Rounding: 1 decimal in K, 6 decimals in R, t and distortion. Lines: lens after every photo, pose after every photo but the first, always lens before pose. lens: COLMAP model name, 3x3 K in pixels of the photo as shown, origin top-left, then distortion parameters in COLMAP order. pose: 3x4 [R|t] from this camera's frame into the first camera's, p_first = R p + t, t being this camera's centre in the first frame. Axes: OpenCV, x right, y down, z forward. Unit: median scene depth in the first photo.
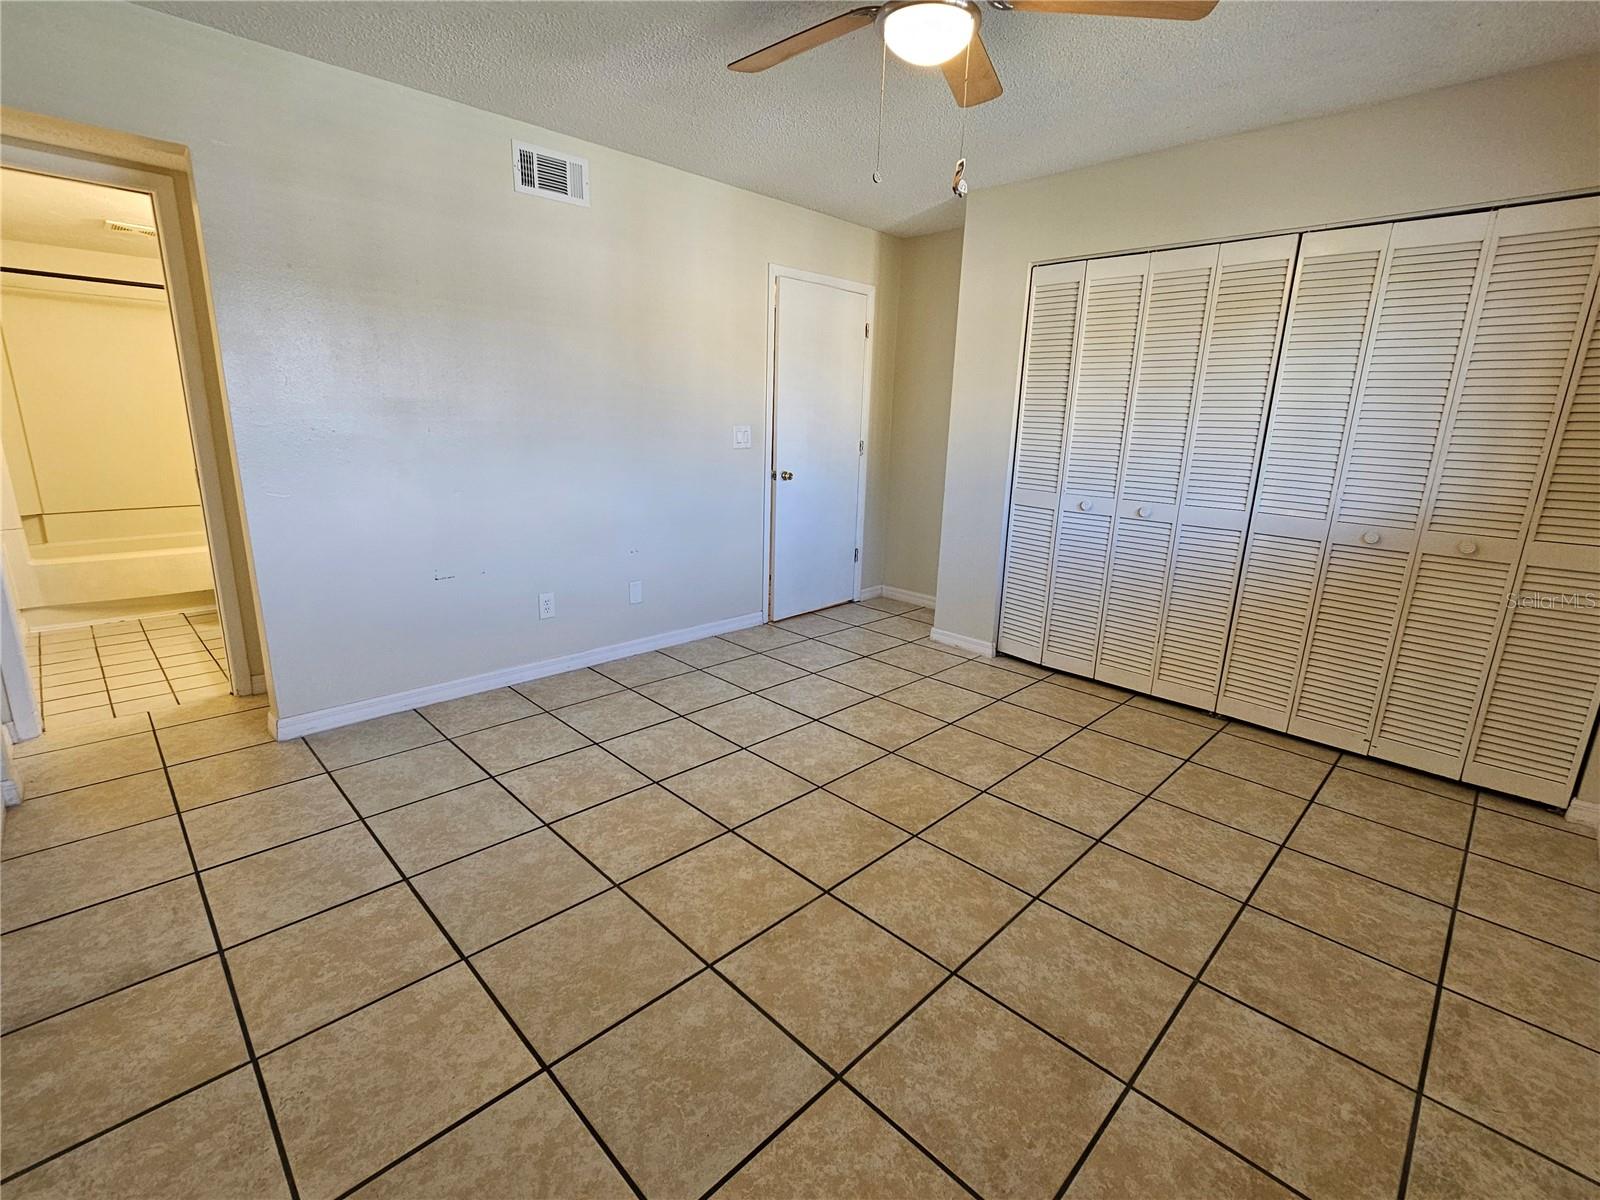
lens RADIAL K [[730.1, 0, 790.5], [0, 730.1, 593.8], [0, 0, 1]] dist [-0.001609, 0.001715]
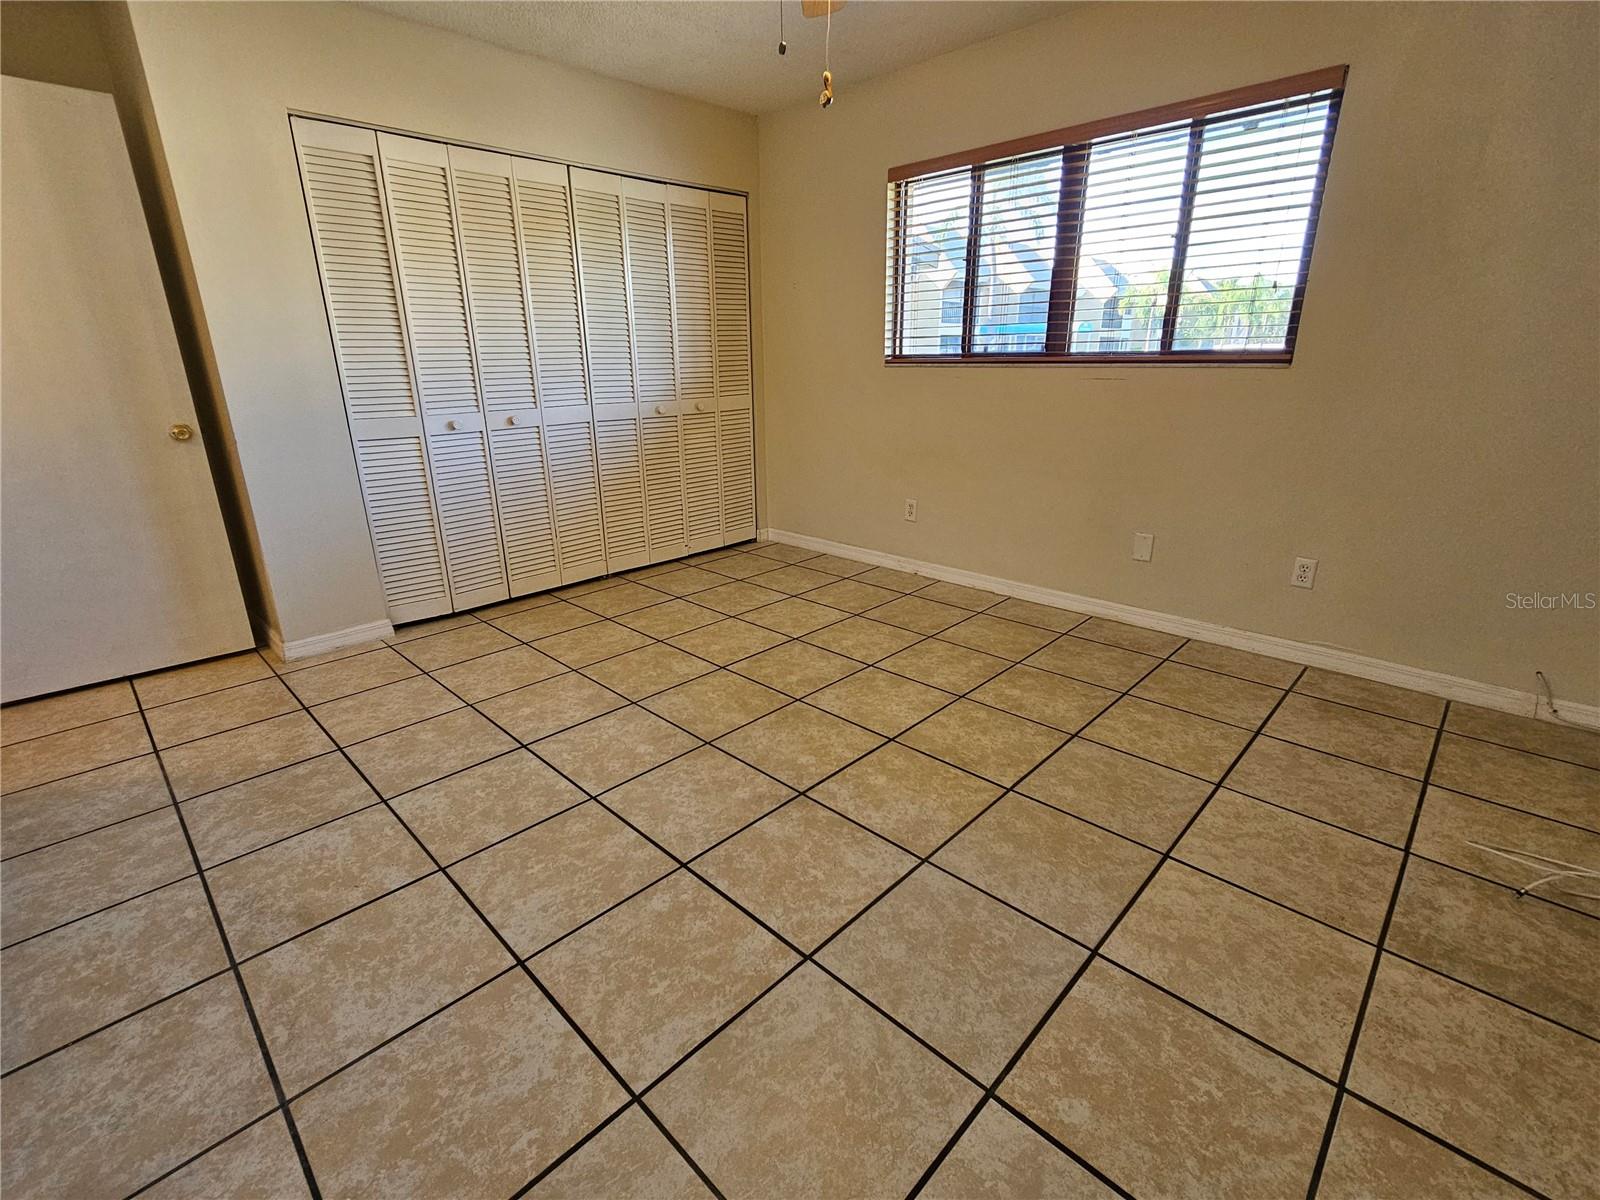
lens RADIAL K [[730.1, 0, 789.5], [0, 730.1, 596.4], [0, 0, 1]] dist [-0.001609, 0.001715]
pose [[-0.015560, -0.342346, 0.939445, -0.699065], [0.256140, 0.906842, 0.334708, -0.161974], [-0.966514, 0.245837, 0.073578, 0.749318]]
